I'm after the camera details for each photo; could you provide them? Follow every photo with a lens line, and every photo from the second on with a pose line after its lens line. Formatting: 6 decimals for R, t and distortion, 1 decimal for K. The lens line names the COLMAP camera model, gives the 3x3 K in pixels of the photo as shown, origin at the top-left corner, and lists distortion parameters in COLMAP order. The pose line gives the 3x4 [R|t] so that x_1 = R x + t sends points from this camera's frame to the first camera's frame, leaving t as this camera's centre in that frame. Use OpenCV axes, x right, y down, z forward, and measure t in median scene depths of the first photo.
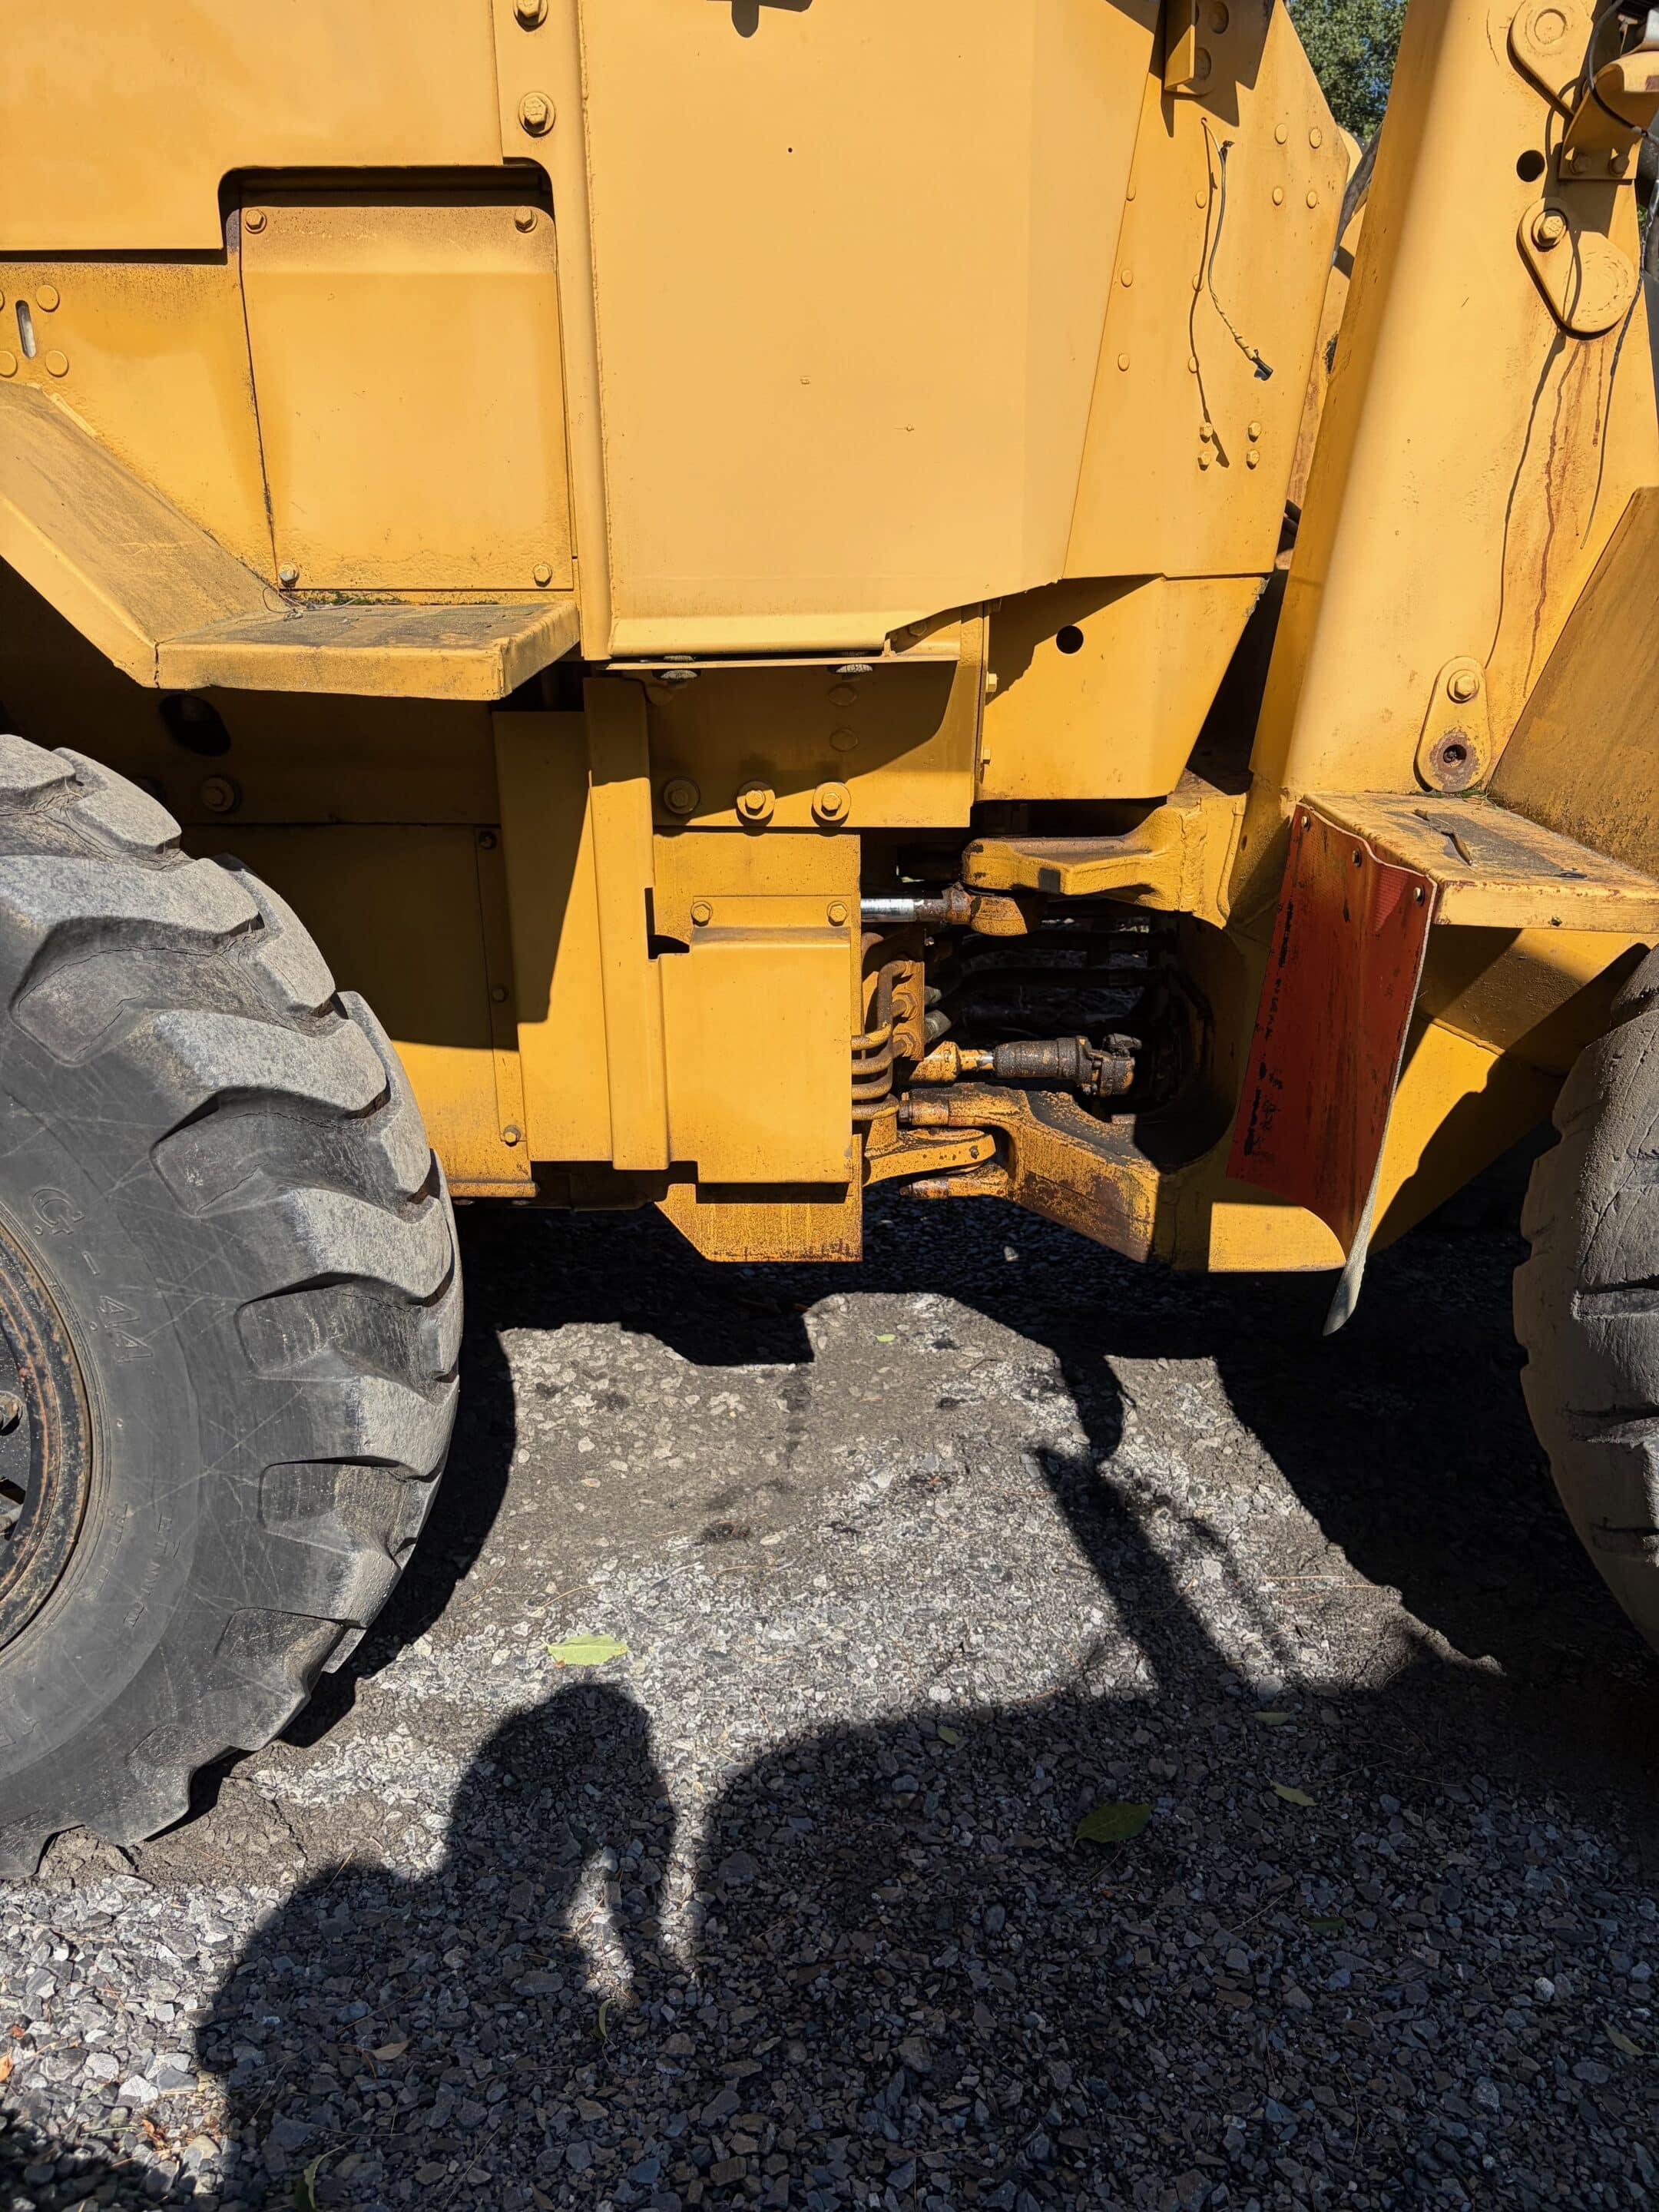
lens RADIAL K [[1671.2, 0, 829.5], [0, 1671.2, 1106.0], [0, 0, 1]] dist [0.003377, 0.002852]
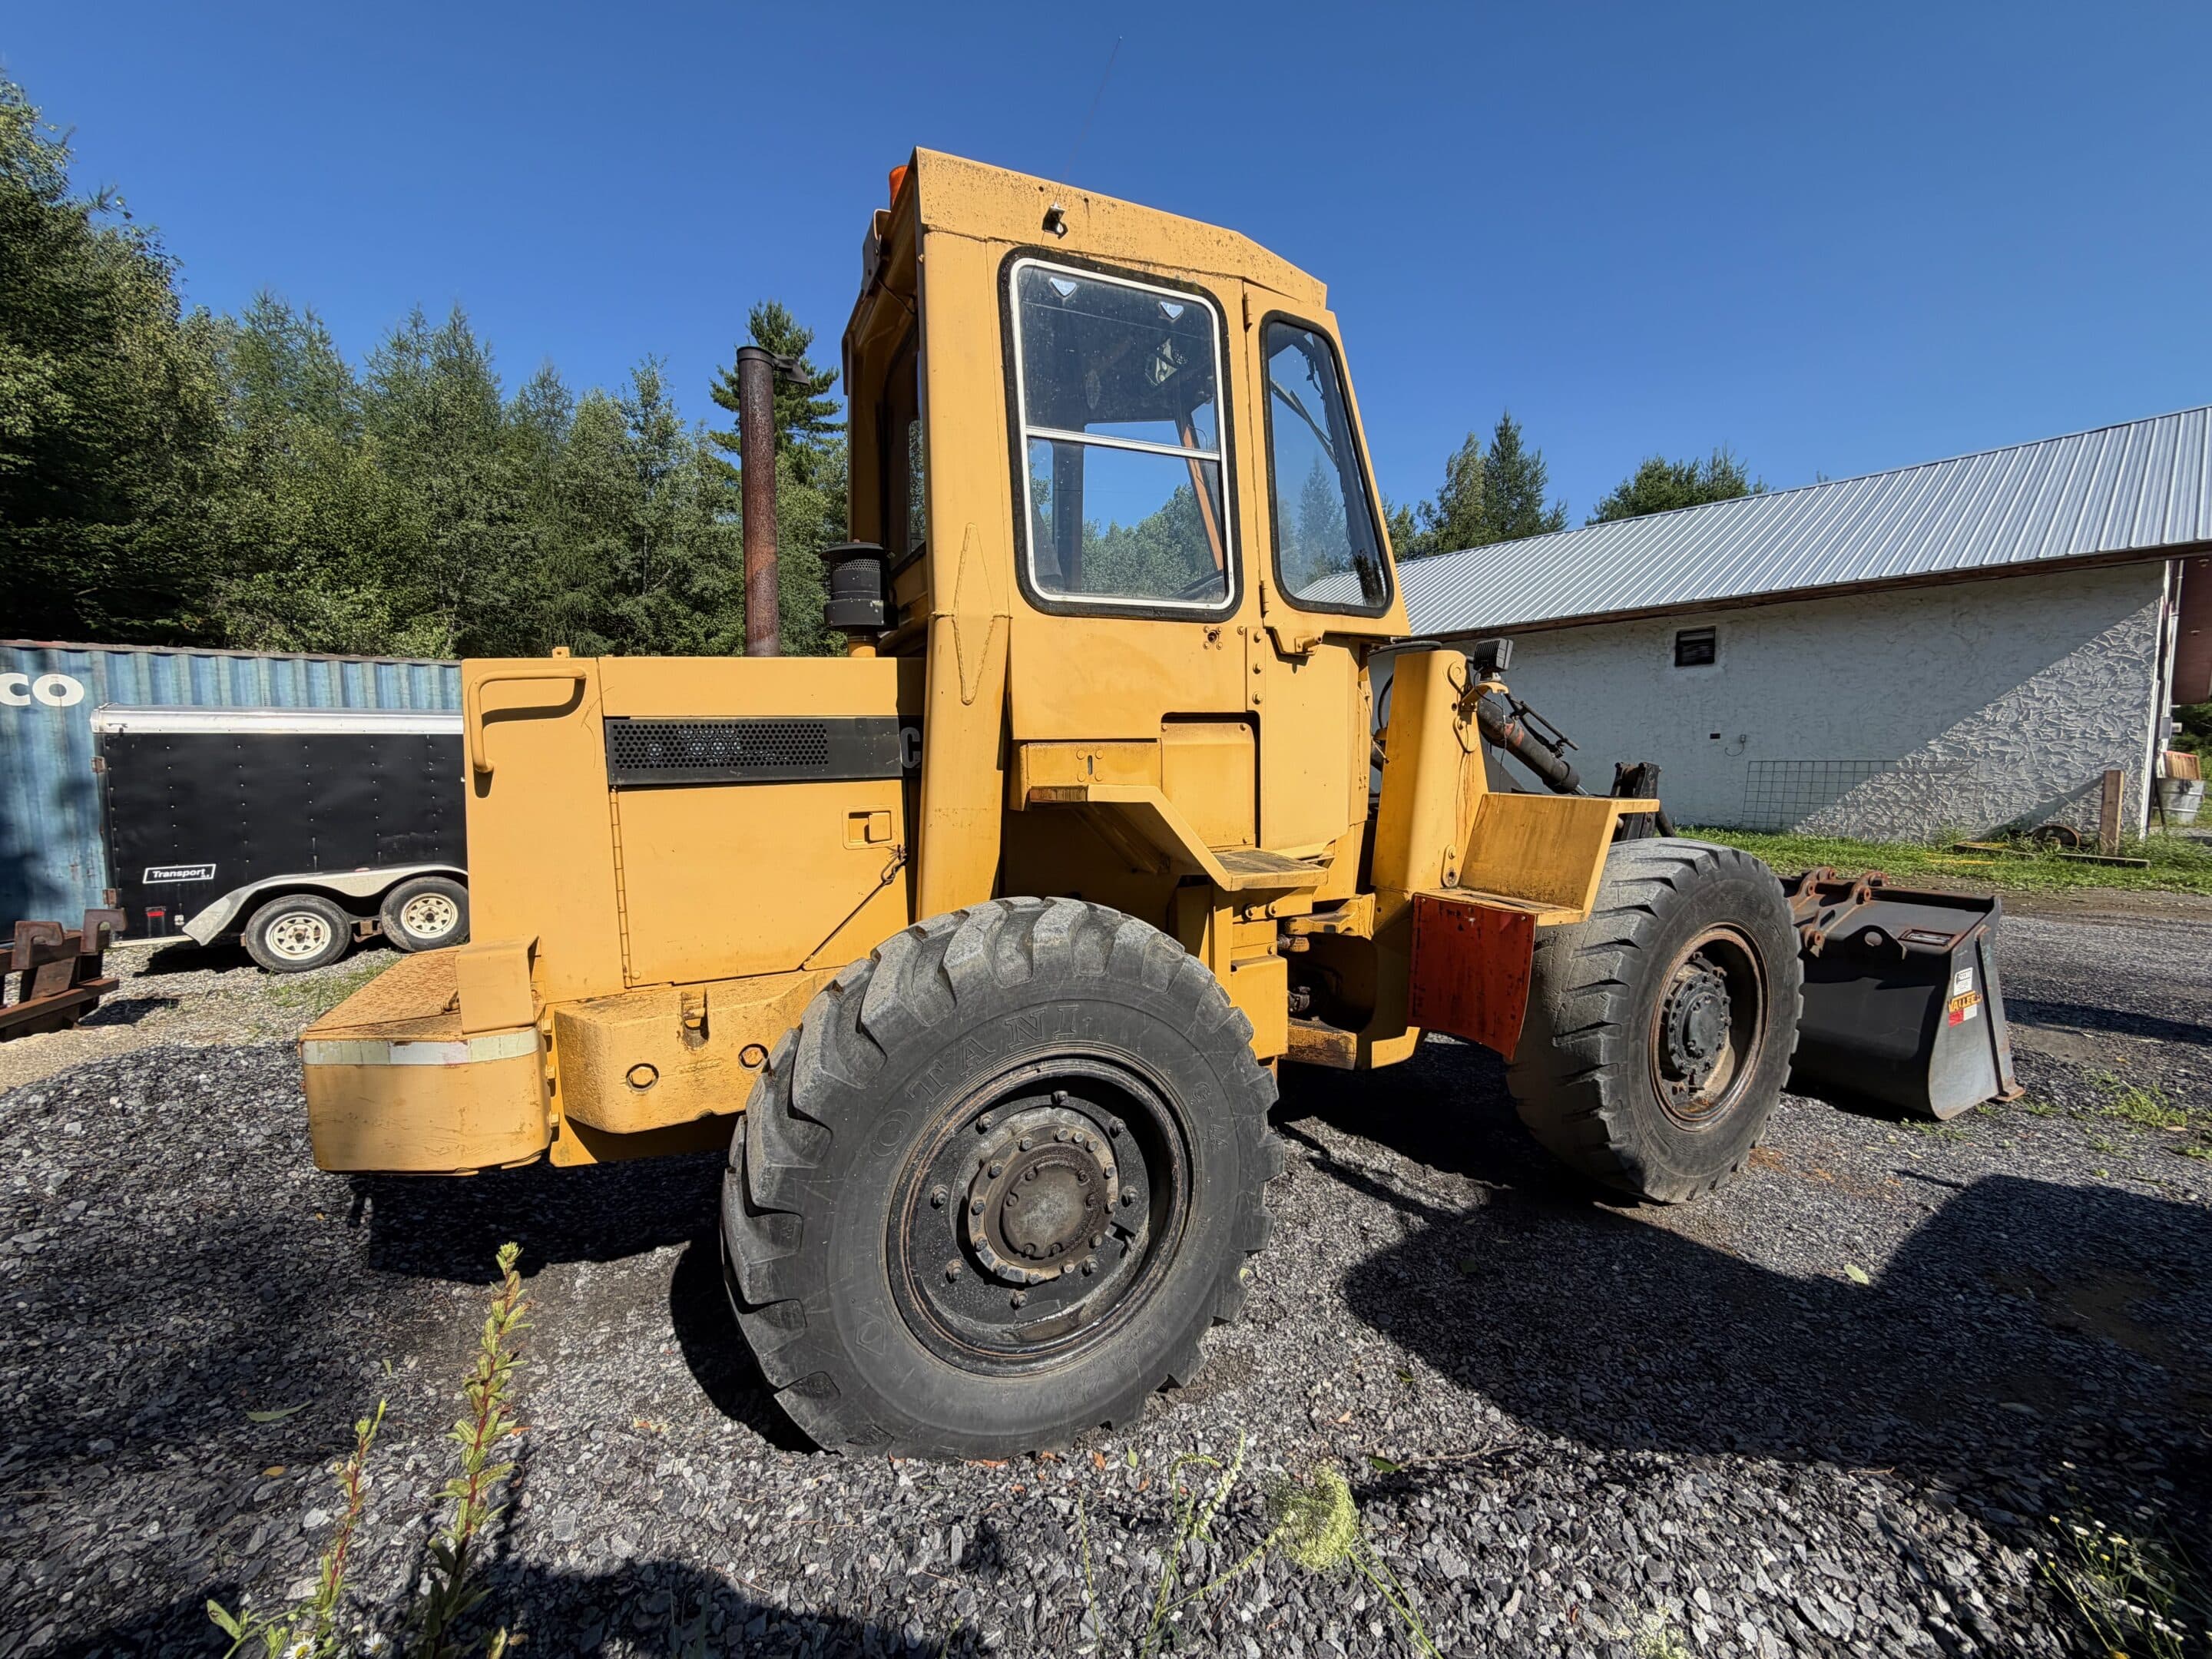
lens RADIAL K [[882.0, 0, 1106.0], [0, 882.0, 829.5], [0, 0, 1]] dist [-0.000060, 0.000027]
pose [[0.890858, -0.053932, 0.451070, -0.853521], [0.164040, 0.964123, -0.208704, -0.049319], [-0.423631, 0.259919, 0.867743, -0.162332]]
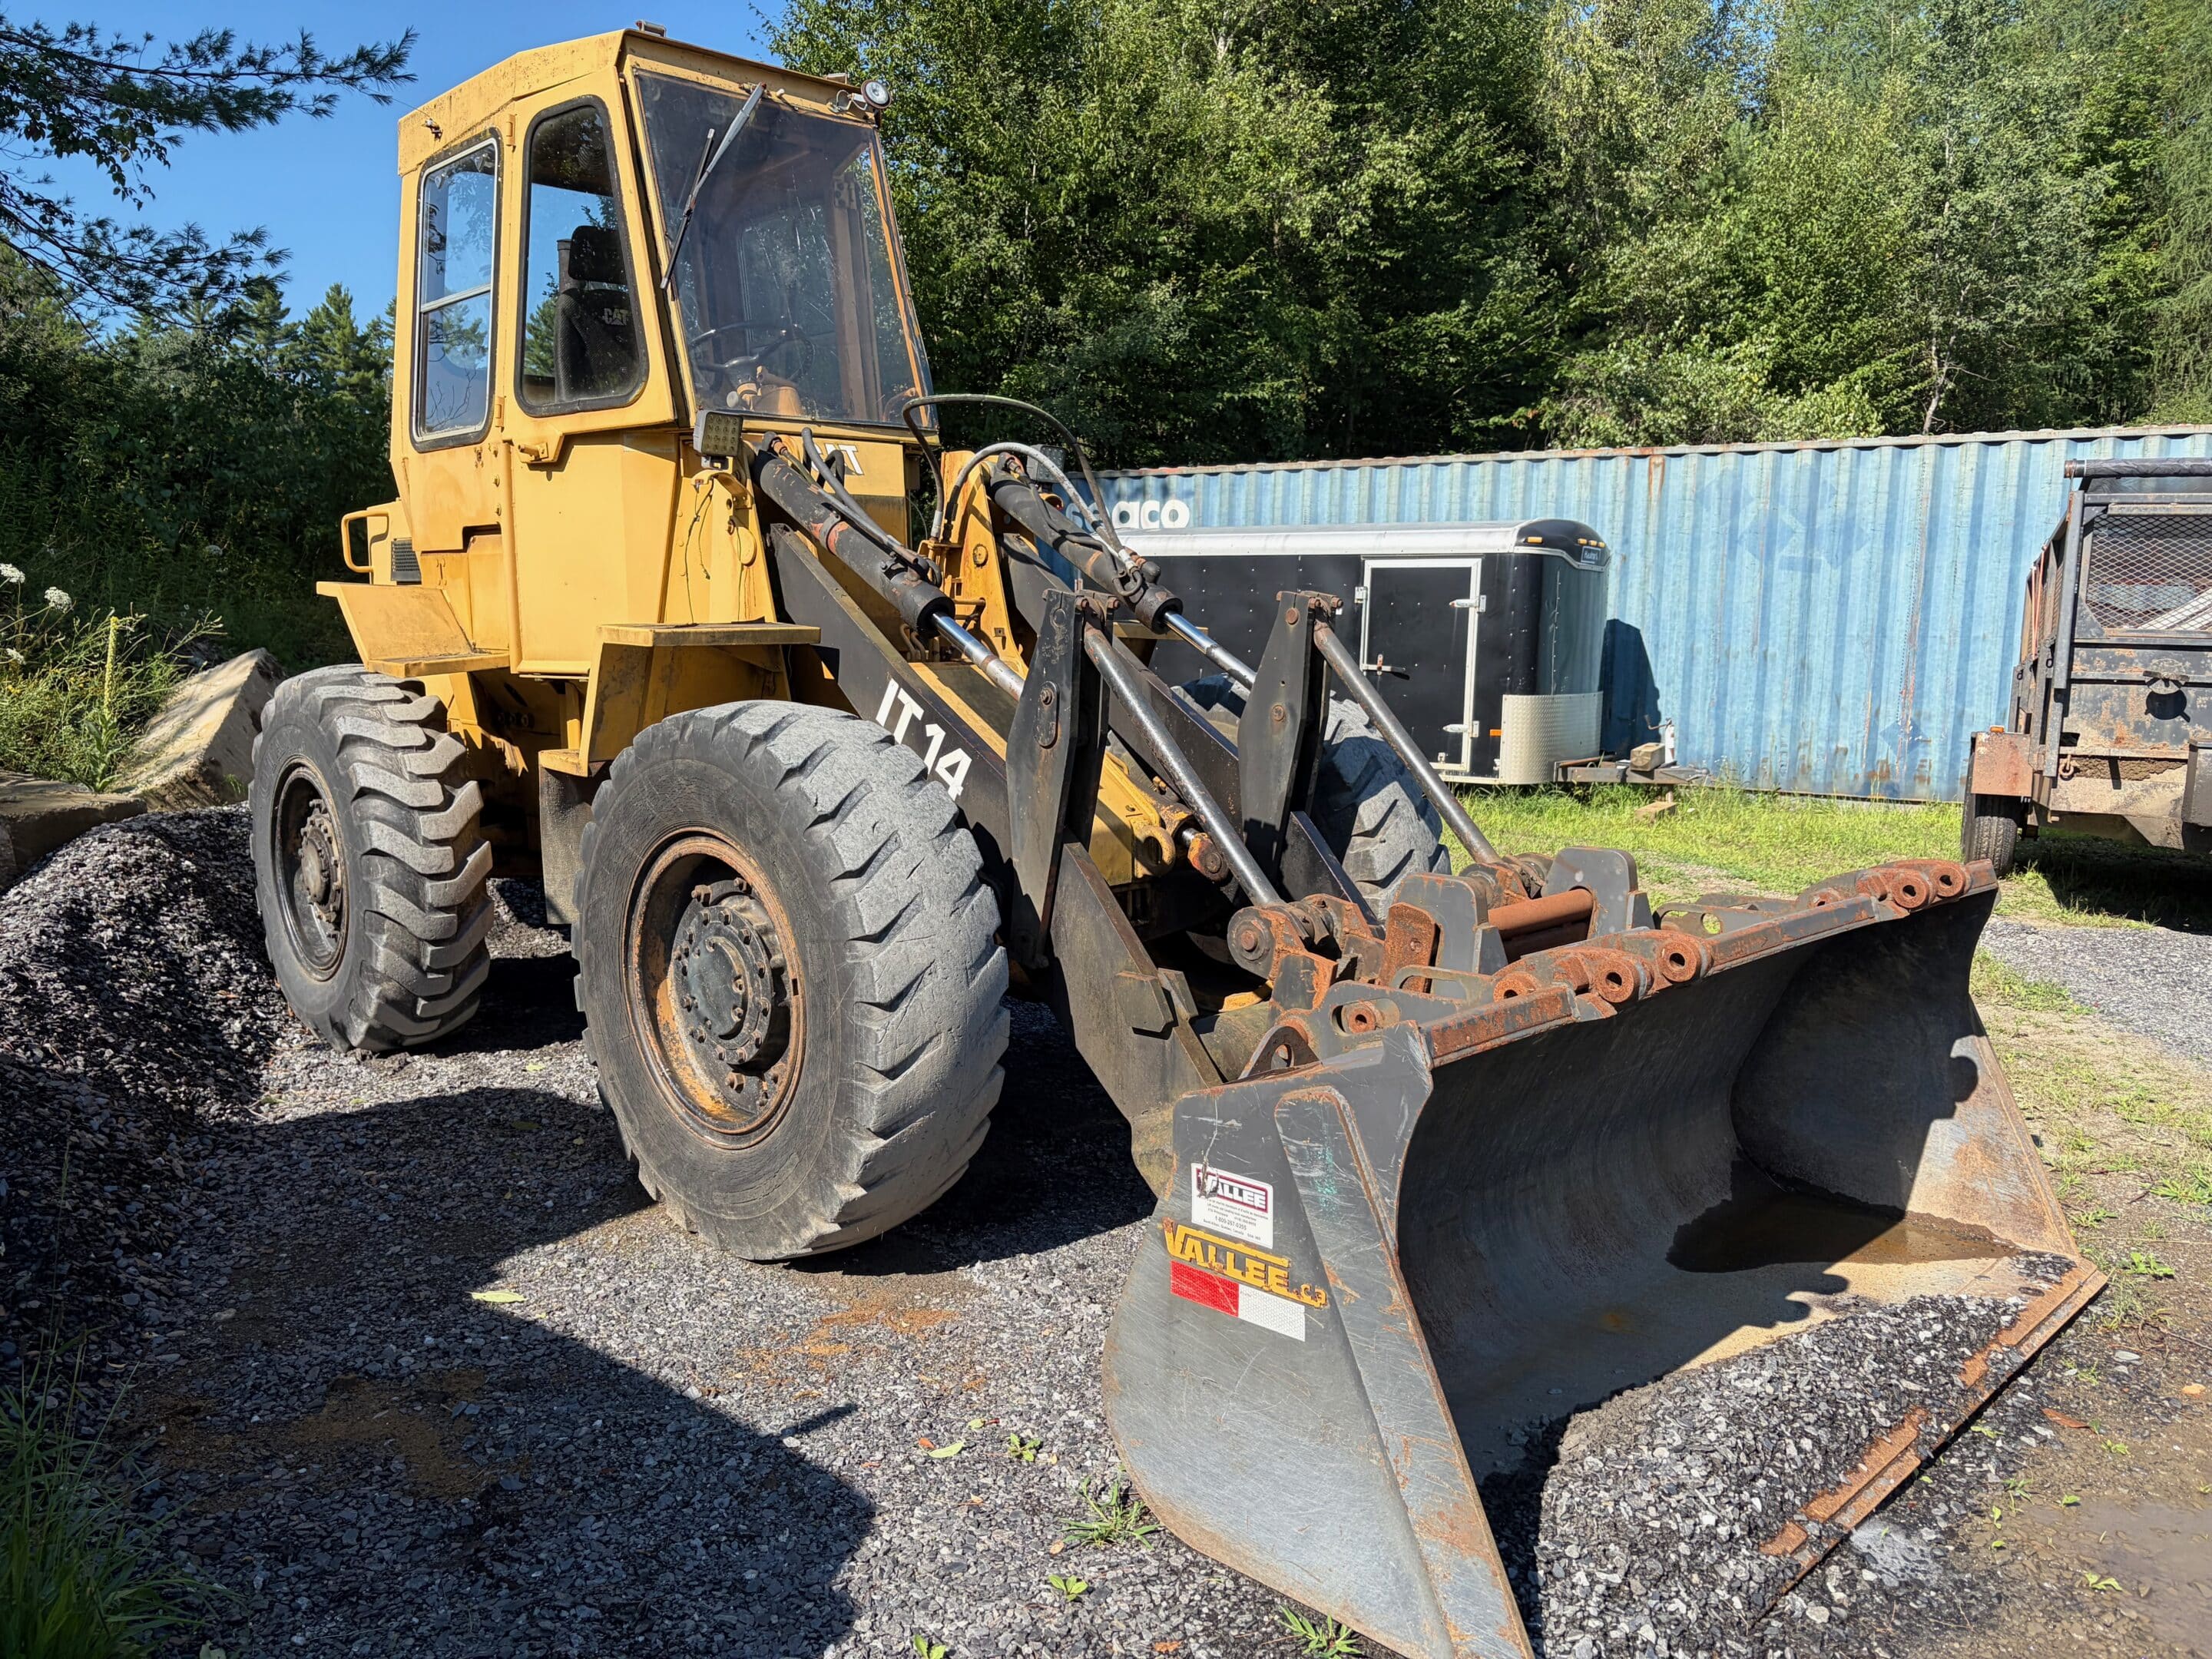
lens RADIAL K [[1671.2, 0, 1106.0], [0, 1671.2, 829.5], [0, 0, 1]] dist [0.003377, 0.002852]
pose [[0.726271, 0.090562, -0.681417, 2.232101], [-0.224791, 0.968072, -0.110929, 0.068902], [0.649615, 0.233741, 0.723440, -0.302405]]
